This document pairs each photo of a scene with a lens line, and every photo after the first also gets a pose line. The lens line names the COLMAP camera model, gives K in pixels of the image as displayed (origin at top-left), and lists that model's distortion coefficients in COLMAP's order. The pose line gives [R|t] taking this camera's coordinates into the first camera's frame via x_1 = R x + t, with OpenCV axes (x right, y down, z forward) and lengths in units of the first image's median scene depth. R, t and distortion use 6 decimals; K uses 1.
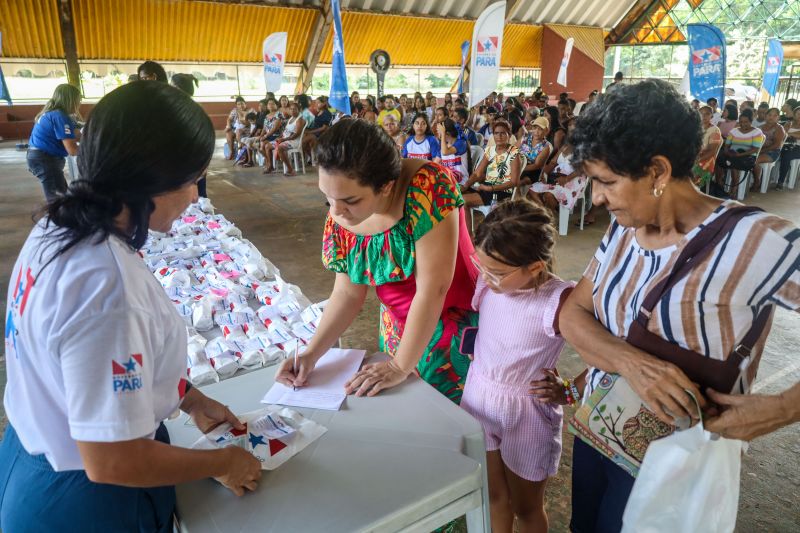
lens RADIAL K [[566.5, 0, 403.3], [0, 566.5, 279.2], [0, 0, 1]] dist [0.000711, 0.001225]
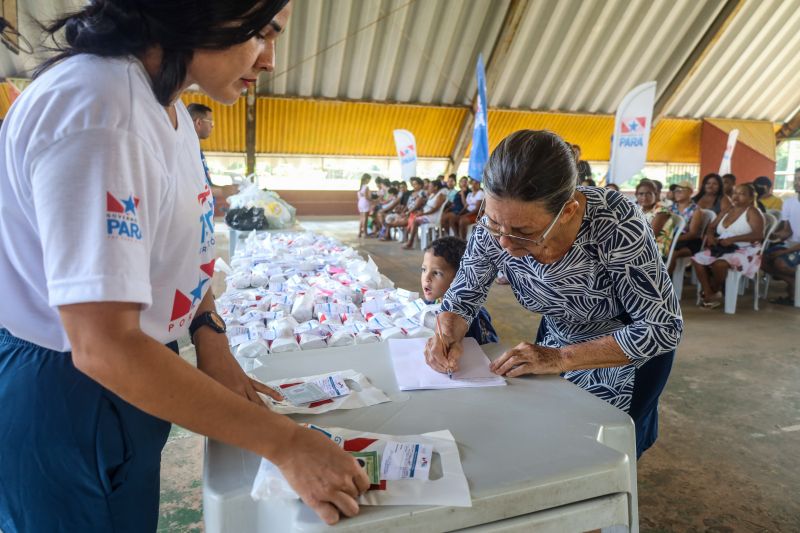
lens RADIAL K [[566.5, 0, 399.7], [0, 566.5, 271.9], [0, 0, 1]] dist [0.000711, 0.001225]
pose [[0.967484, 0.044591, -0.248969, 0.003461], [-0.091615, 0.979276, -0.180624, 0.026140], [0.235755, 0.197561, 0.951519, 0.026088]]
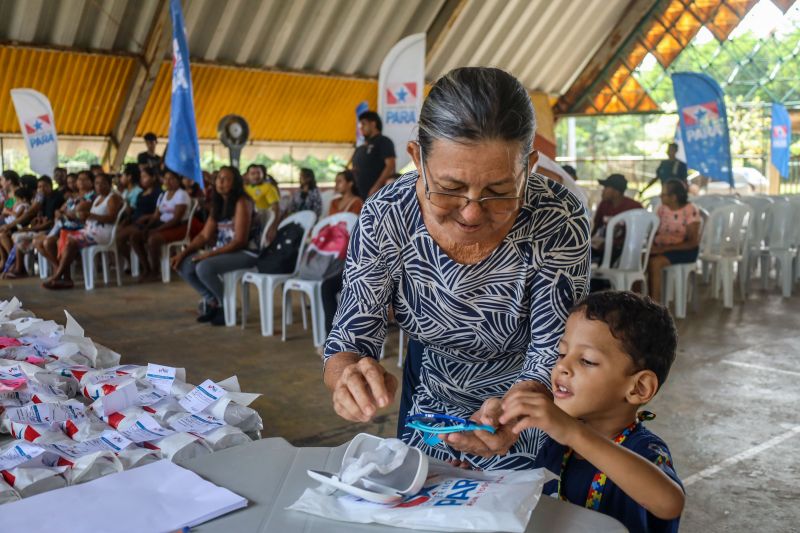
lens RADIAL K [[873.8, 0, 404.3], [0, 873.8, 277.3], [0, 0, 1]] dist [0.024954, 0.000000]
pose [[0.985979, -0.026016, 0.164827, -0.017567], [0.063198, 0.972409, -0.224558, 0.023329], [-0.154437, 0.231826, 0.960420, 0.028227]]
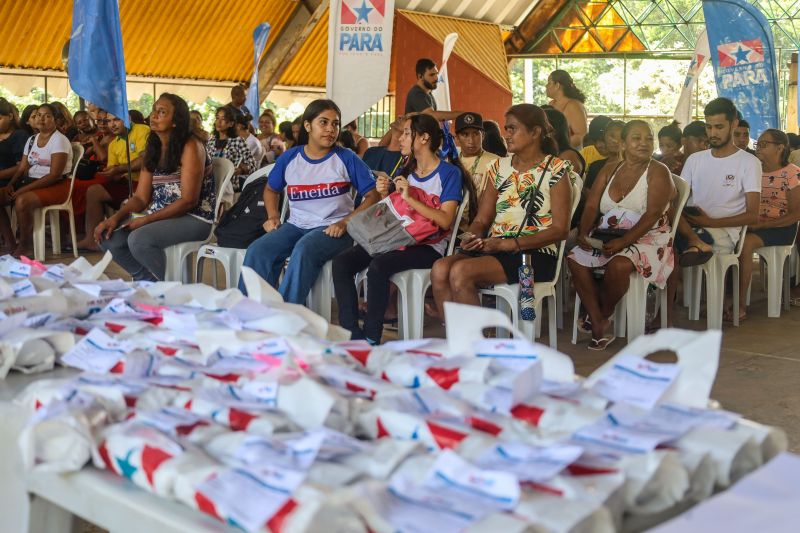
lens RADIAL K [[1186.6, 0, 389.8], [0, 1186.6, 267.6], [0, 0, 1]] dist [0.032765, 0.000000]
pose [[0.959048, -0.011715, 0.283000, -0.081118], [0.077815, 0.971597, -0.223483, 0.024273], [-0.272344, 0.236353, 0.932720, 0.053371]]
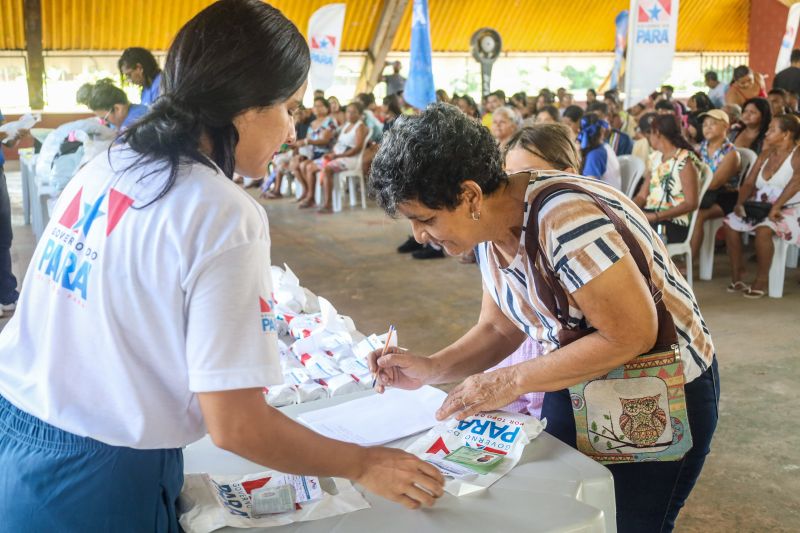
lens RADIAL K [[933.5, 0, 401.9], [0, 933.5, 281.0], [0, 0, 1]] dist [0.017238, 0.000000]
pose [[0.991651, 0.012130, -0.128378, 0.003738], [-0.028849, 0.991200, -0.129191, 0.020304], [0.125681, 0.131816, 0.983275, -0.019382]]
